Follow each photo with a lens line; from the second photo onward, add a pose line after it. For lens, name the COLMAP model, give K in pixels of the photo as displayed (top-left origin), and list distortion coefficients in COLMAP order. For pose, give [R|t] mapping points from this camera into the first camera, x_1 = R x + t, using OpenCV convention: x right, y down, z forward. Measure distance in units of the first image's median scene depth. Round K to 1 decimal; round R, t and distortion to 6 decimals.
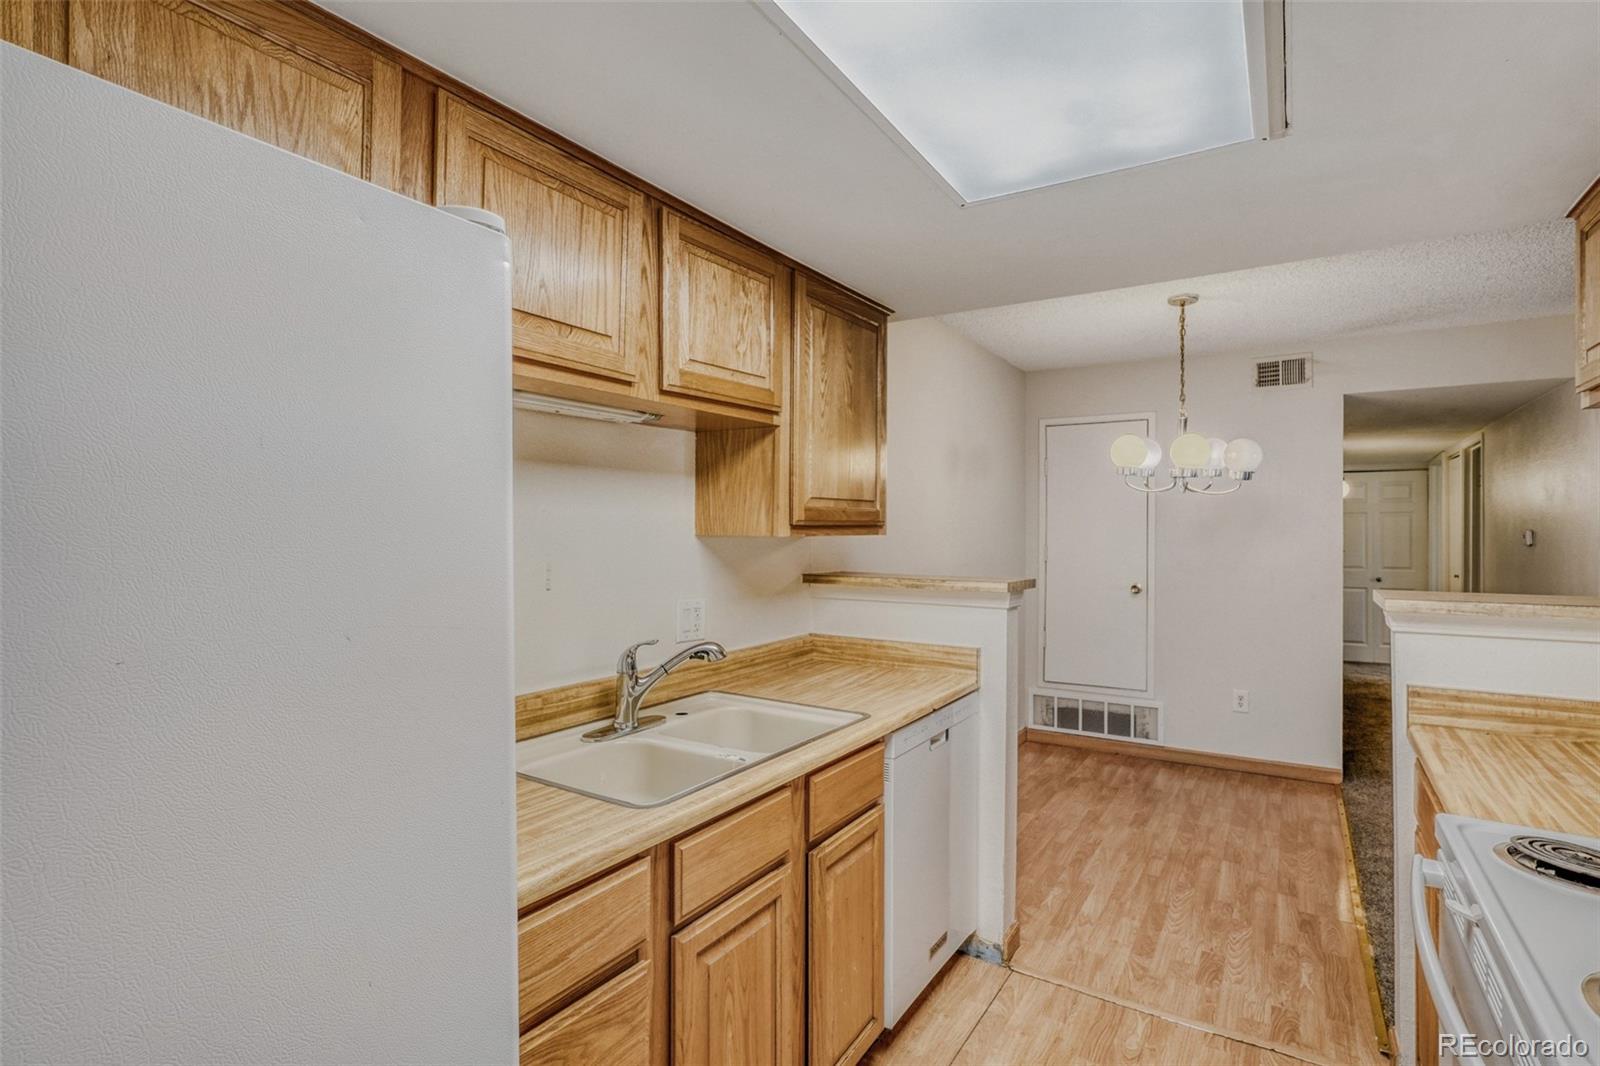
lens RADIAL K [[781.0, 0, 792.6], [0, 781.0, 526.4], [0, 0, 1]] dist [-0.022286, 0.009971]
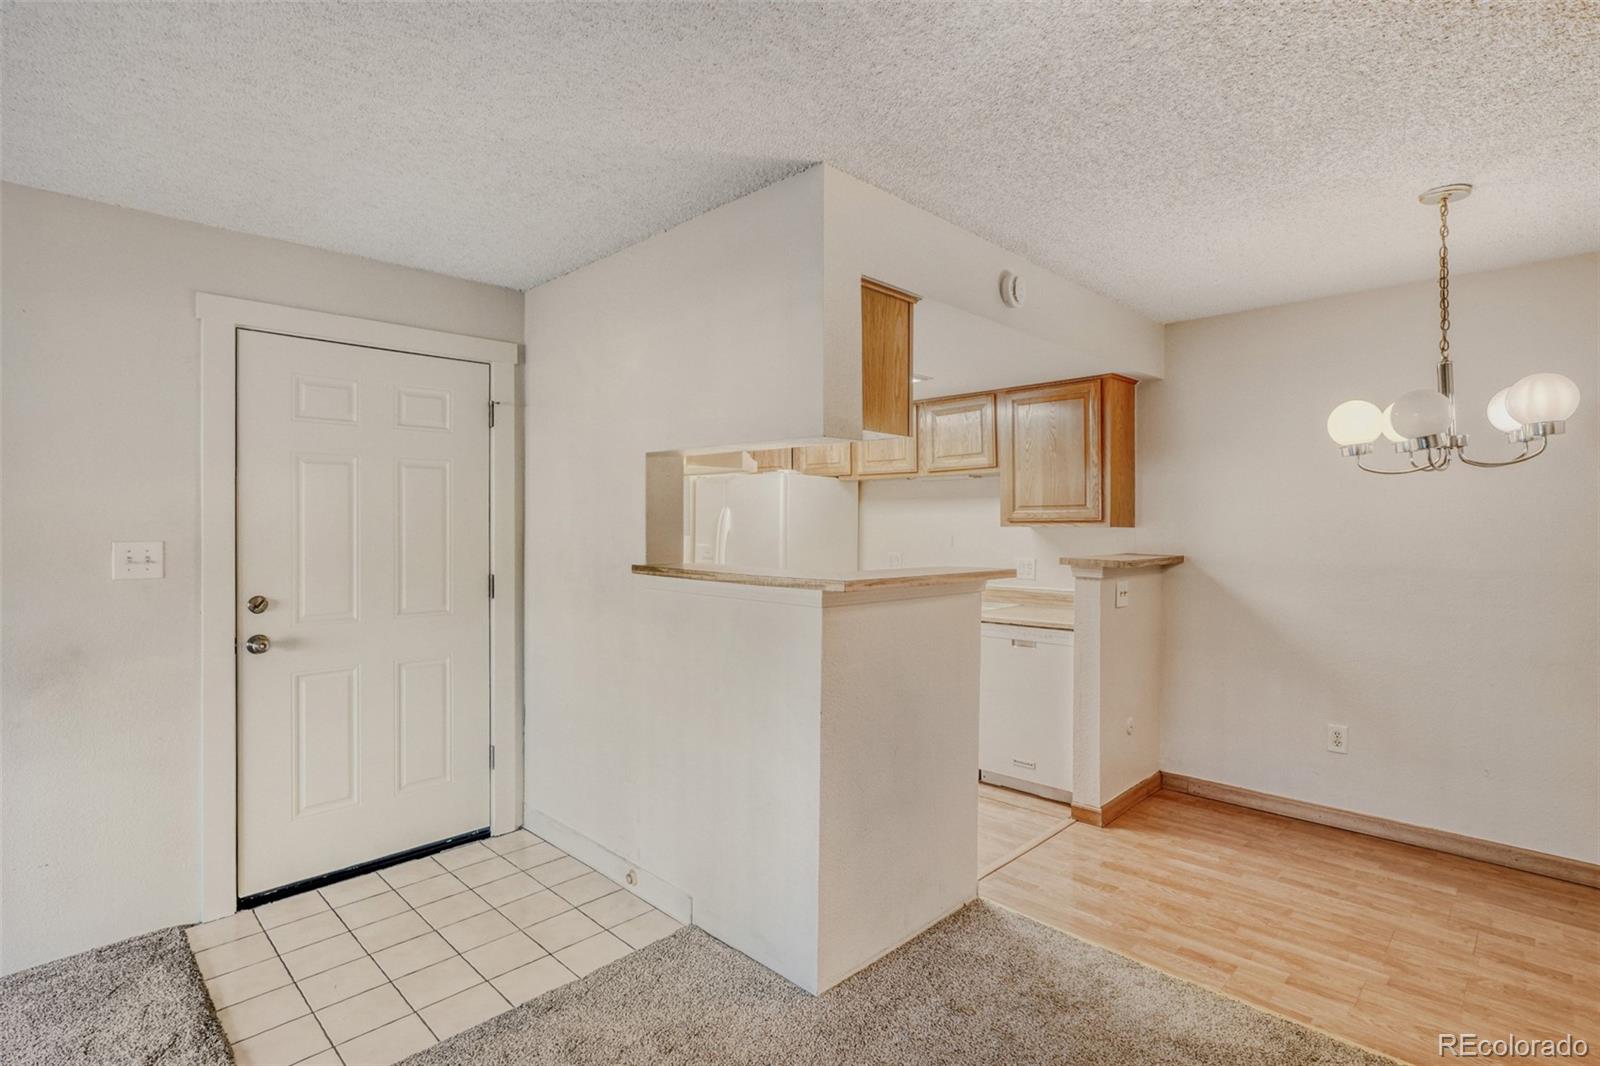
lens RADIAL K [[781.0, 0, 806.1], [0, 781.0, 517.7], [0, 0, 1]] dist [-0.022286, 0.009971]
pose [[-0.203247, -0.011945, -0.979055, 1.130159], [-0.002362, 0.999929, -0.011709, 0.009556], [0.979125, -0.000067, -0.203261, 0.501911]]
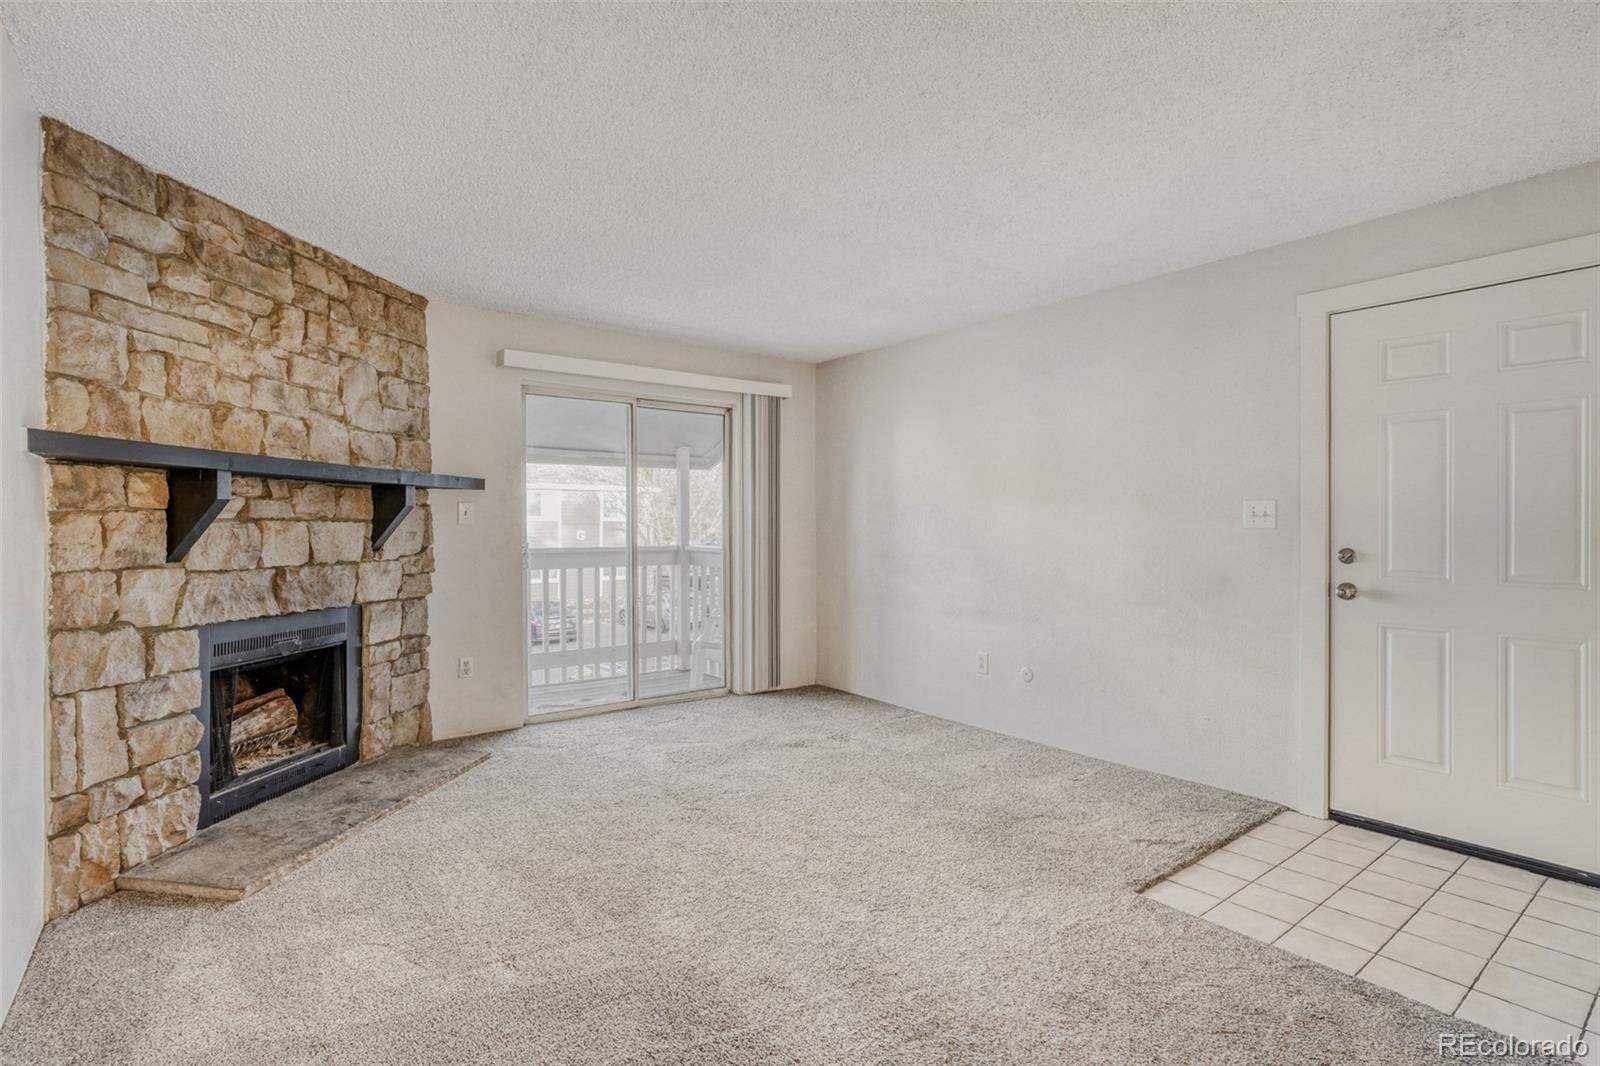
lens RADIAL K [[781.0, 0, 792.4], [0, 781.0, 531.4], [0, 0, 1]] dist [-0.022286, 0.009971]
pose [[-0.939344, -0.009499, 0.342844, 0.802330], [-0.005878, 0.999915, 0.011600, 0.050622], [-0.342925, 0.008881, -0.939321, 0.803325]]
